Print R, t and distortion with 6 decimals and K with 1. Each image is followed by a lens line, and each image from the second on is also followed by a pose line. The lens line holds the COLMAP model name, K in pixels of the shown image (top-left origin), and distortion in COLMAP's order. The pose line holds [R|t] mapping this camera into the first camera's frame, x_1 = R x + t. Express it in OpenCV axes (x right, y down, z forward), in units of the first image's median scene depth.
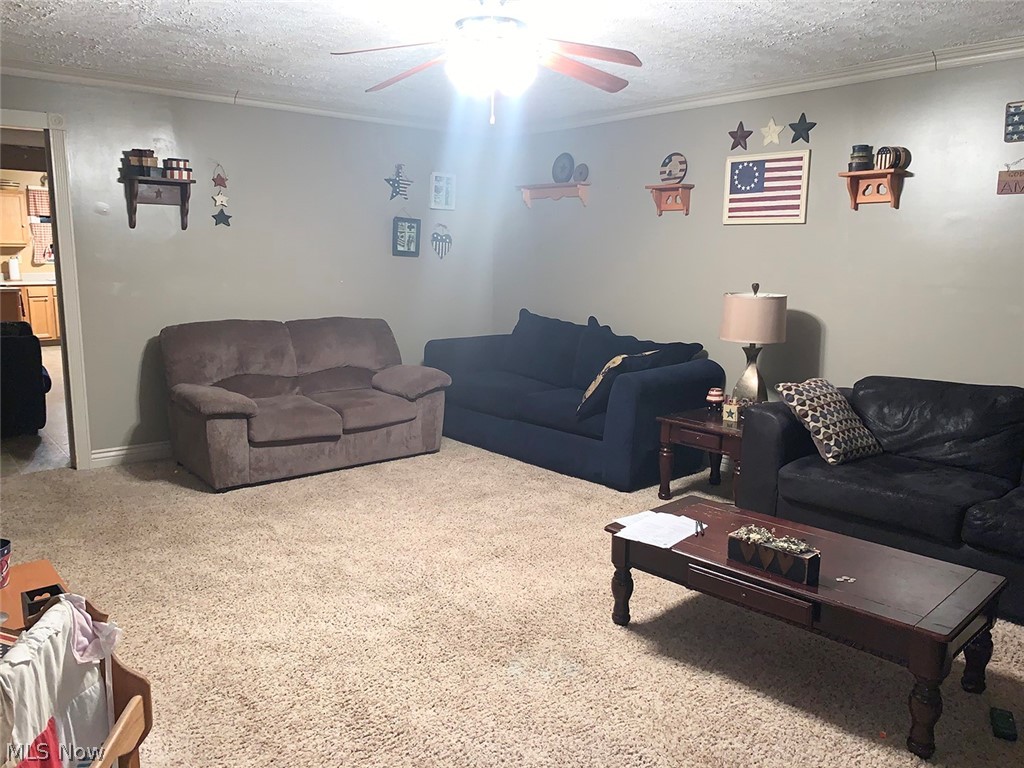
lens RADIAL K [[782.3, 0, 513.7], [0, 782.3, 378.3], [0, 0, 1]] dist [0.034934, -0.036494]
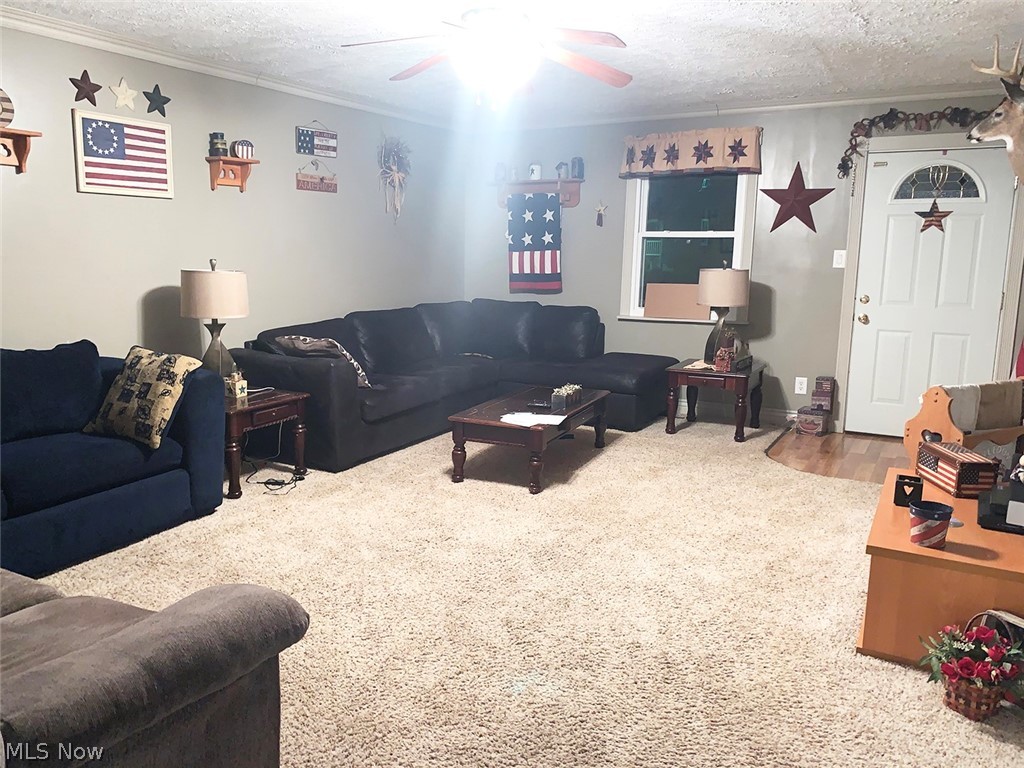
lens RADIAL K [[782.3, 0, 513.6], [0, 782.3, 384.5], [0, 0, 1]] dist [0.034934, -0.036494]
pose [[-0.356558, -0.181101, 0.916553, -0.716853], [0.137705, 0.960131, 0.243282, -0.147234], [-0.924069, 0.212958, -0.317404, 0.925819]]
